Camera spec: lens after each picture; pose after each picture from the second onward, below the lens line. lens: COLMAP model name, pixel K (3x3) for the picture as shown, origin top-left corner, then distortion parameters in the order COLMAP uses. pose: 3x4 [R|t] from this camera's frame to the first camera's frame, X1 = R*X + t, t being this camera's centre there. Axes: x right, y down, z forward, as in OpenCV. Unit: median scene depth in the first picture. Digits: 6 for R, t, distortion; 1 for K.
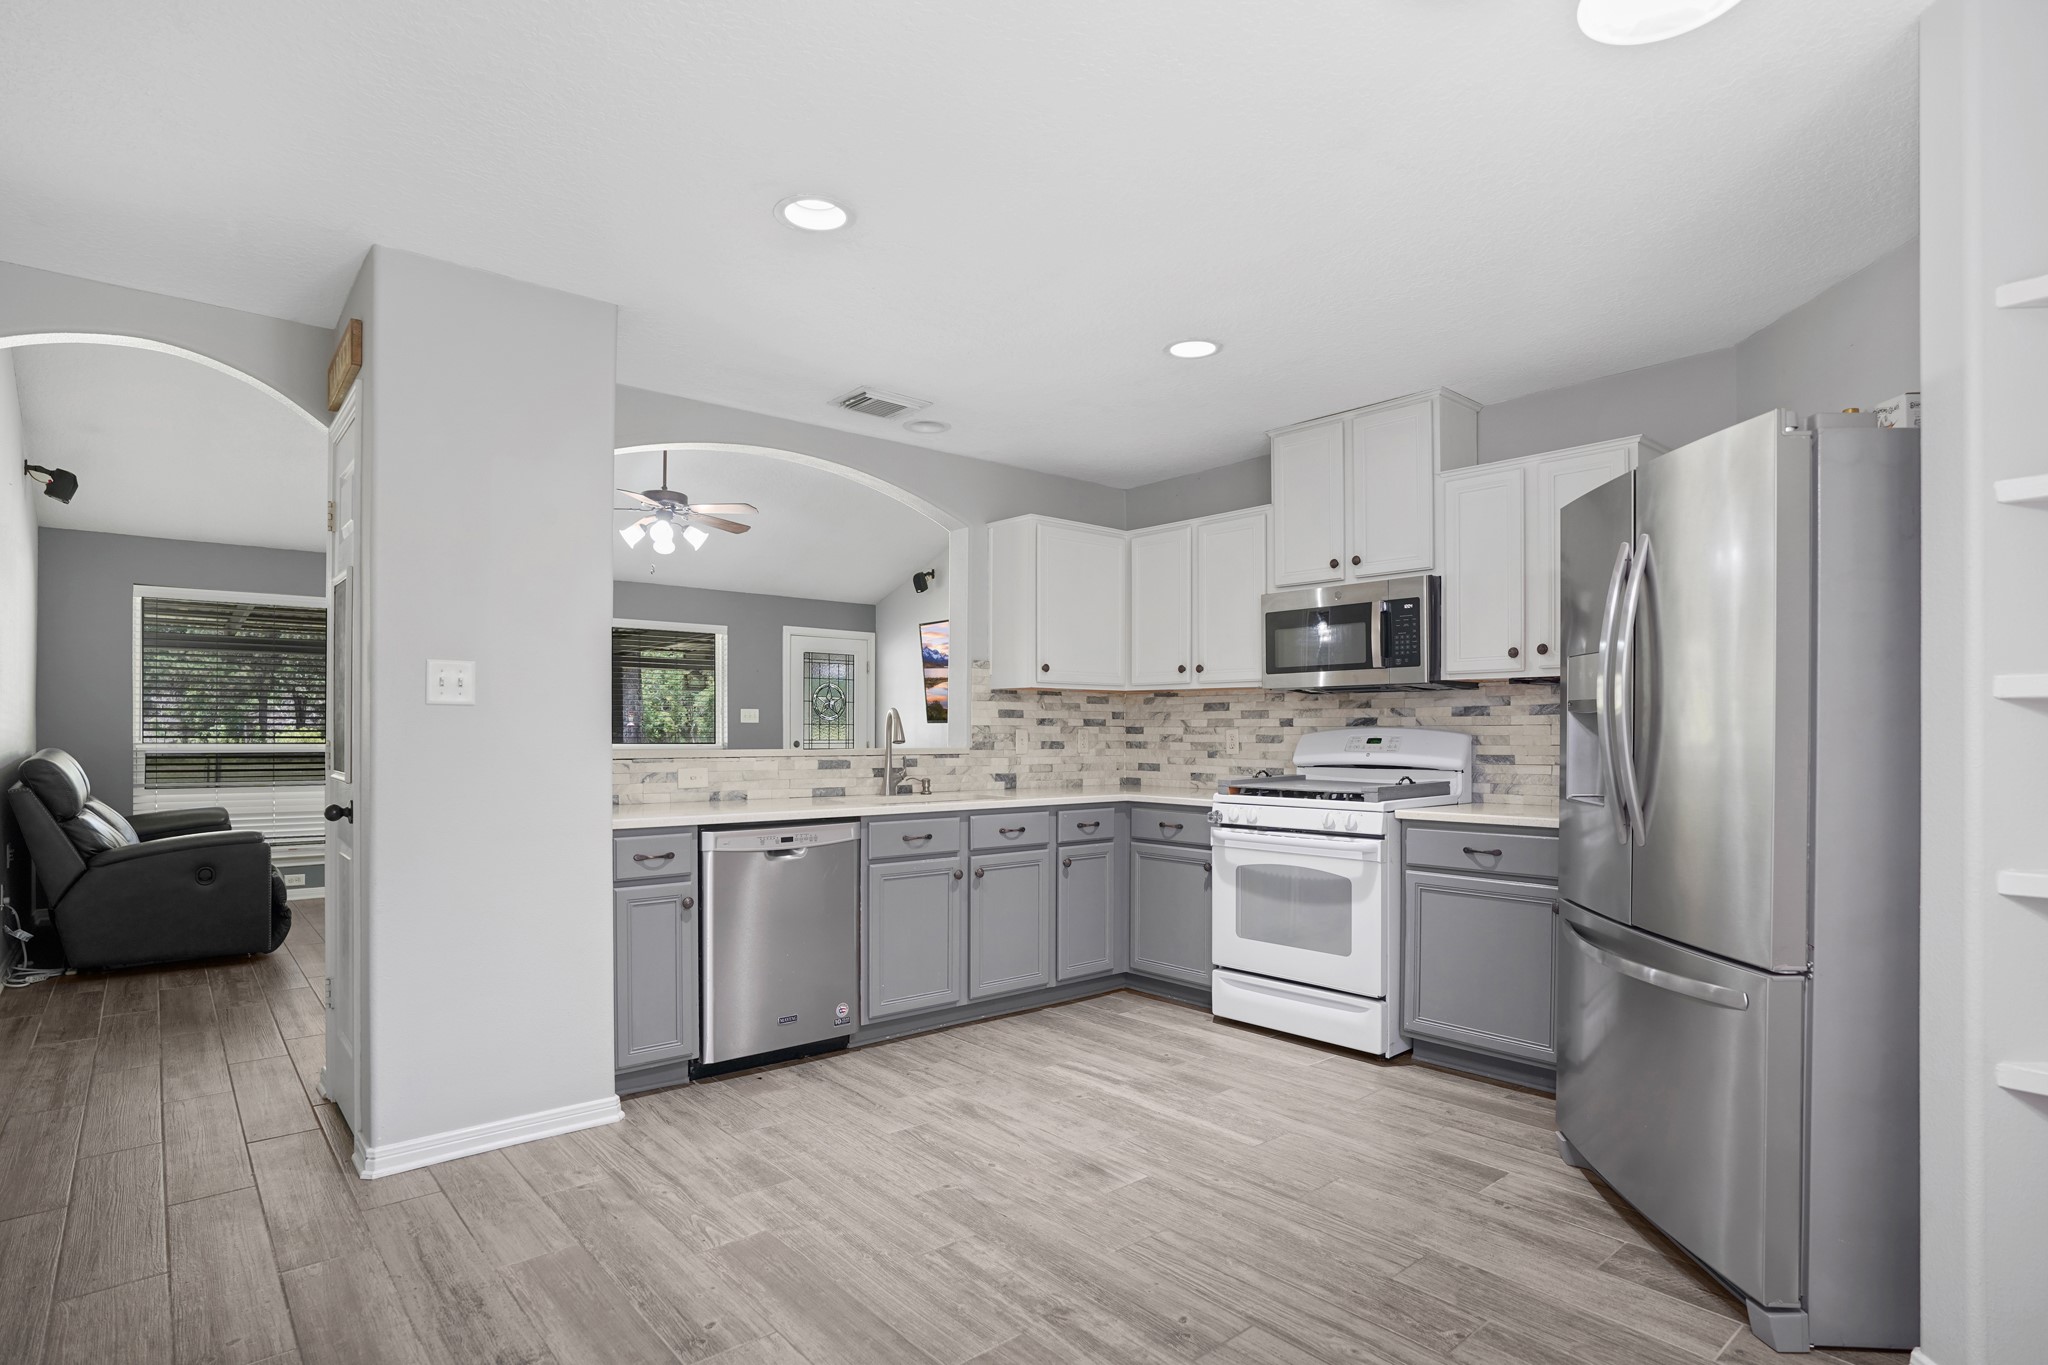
lens RADIAL K [[1065.2, 0, 1025.1], [0, 1065.2, 730.4], [0, 0, 1]] dist [-0.067441, 0.035367]
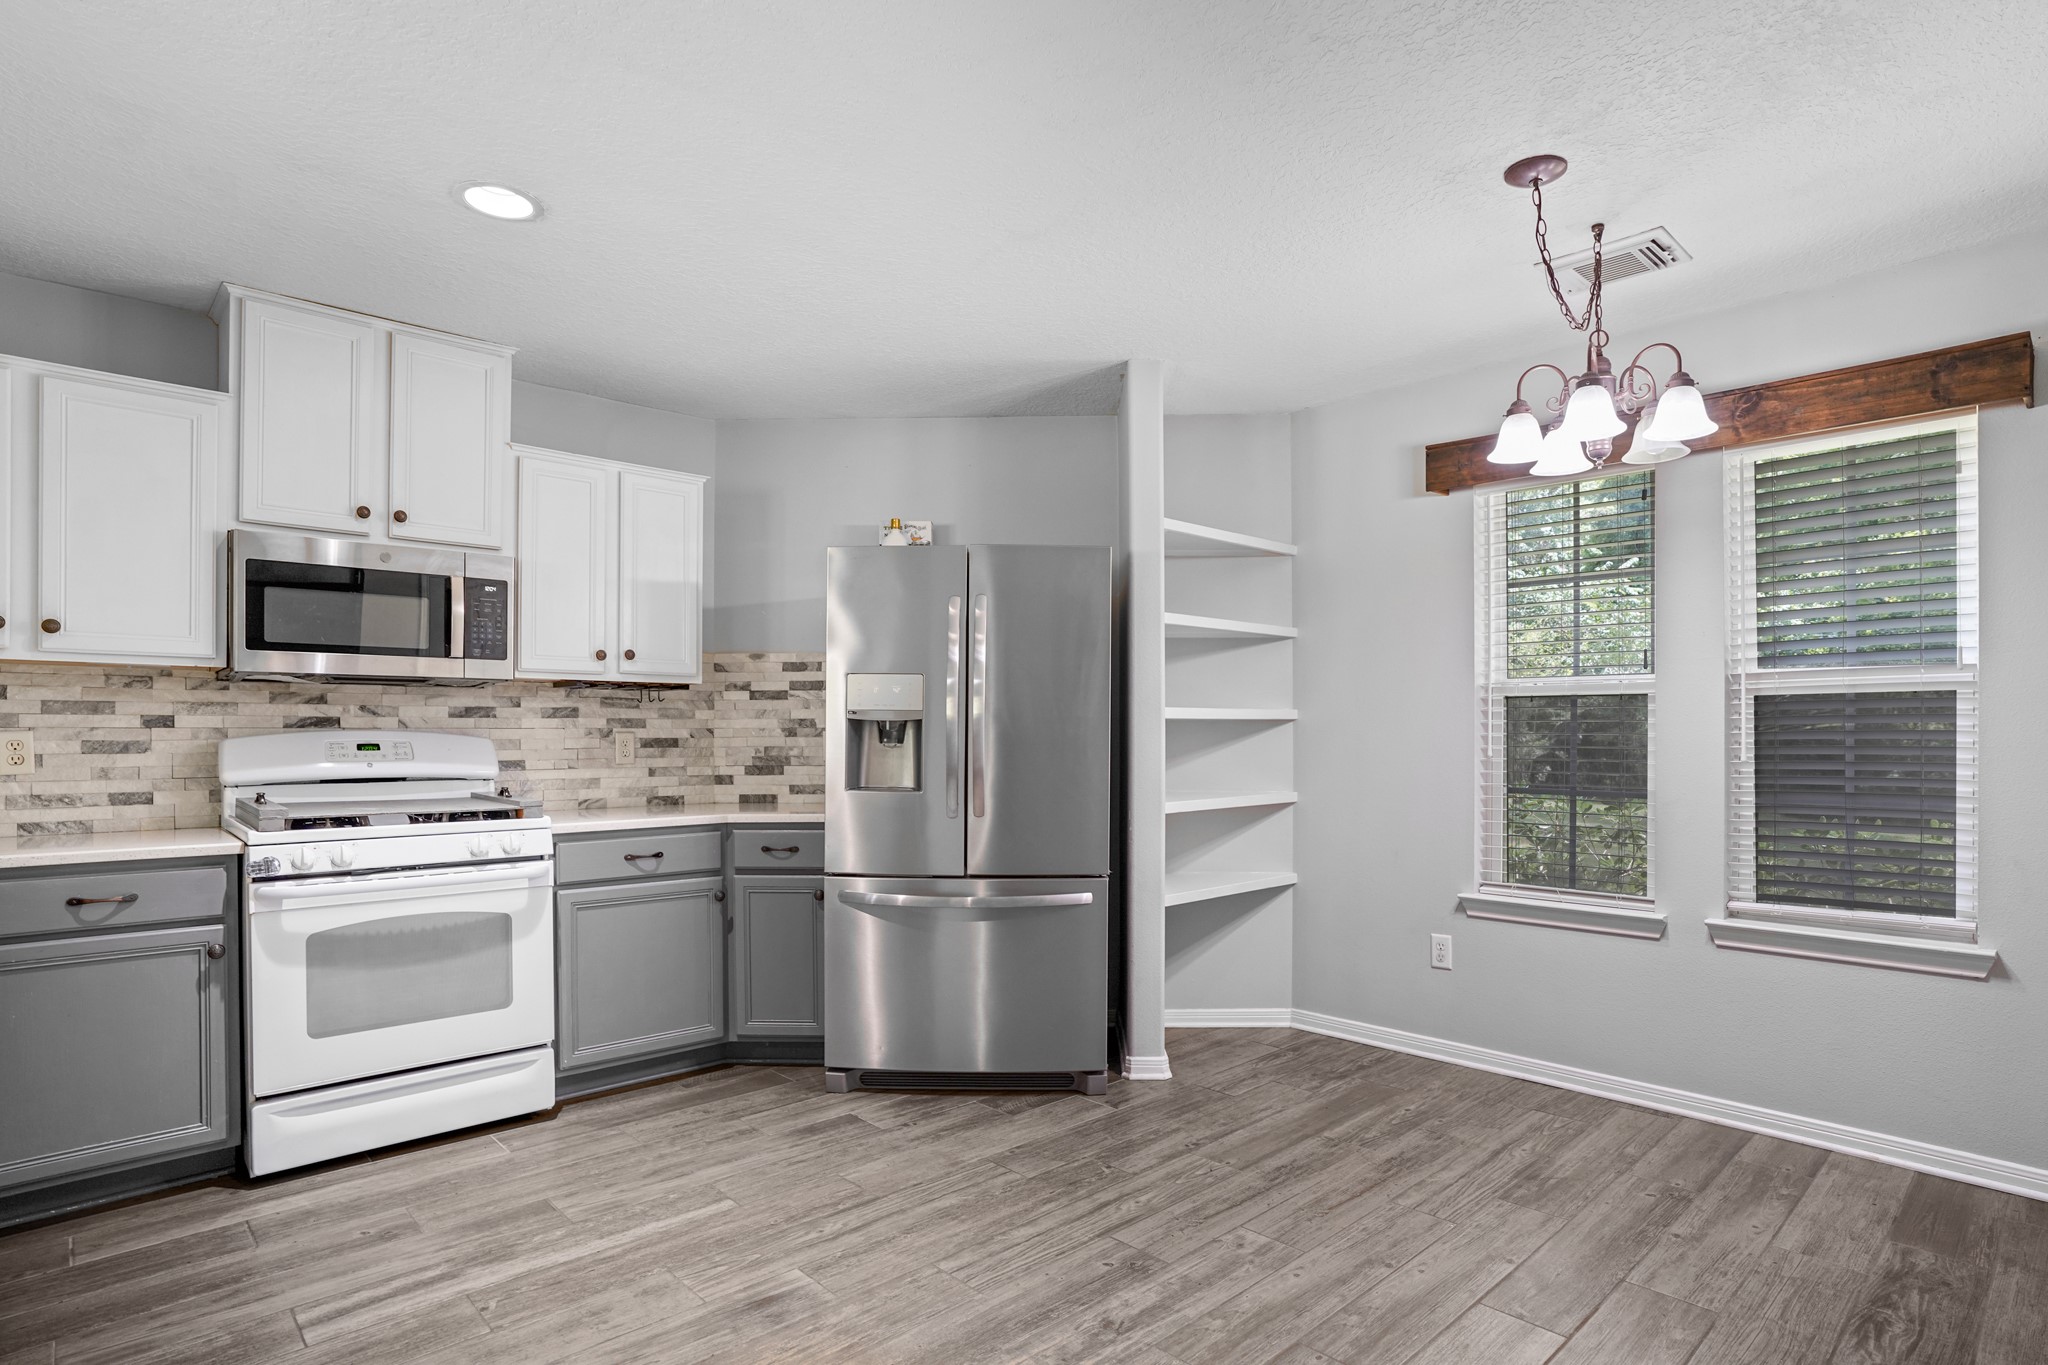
lens RADIAL K [[1065.2, 0, 1025.1], [0, 1065.2, 730.4], [0, 0, 1]] dist [-0.067441, 0.035367]
pose [[-0.058014, 0.004050, 0.998308, -0.531013], [-0.000259, 0.999992, -0.004072, 0.000688], [-0.998316, -0.000494, -0.058013, 0.638982]]
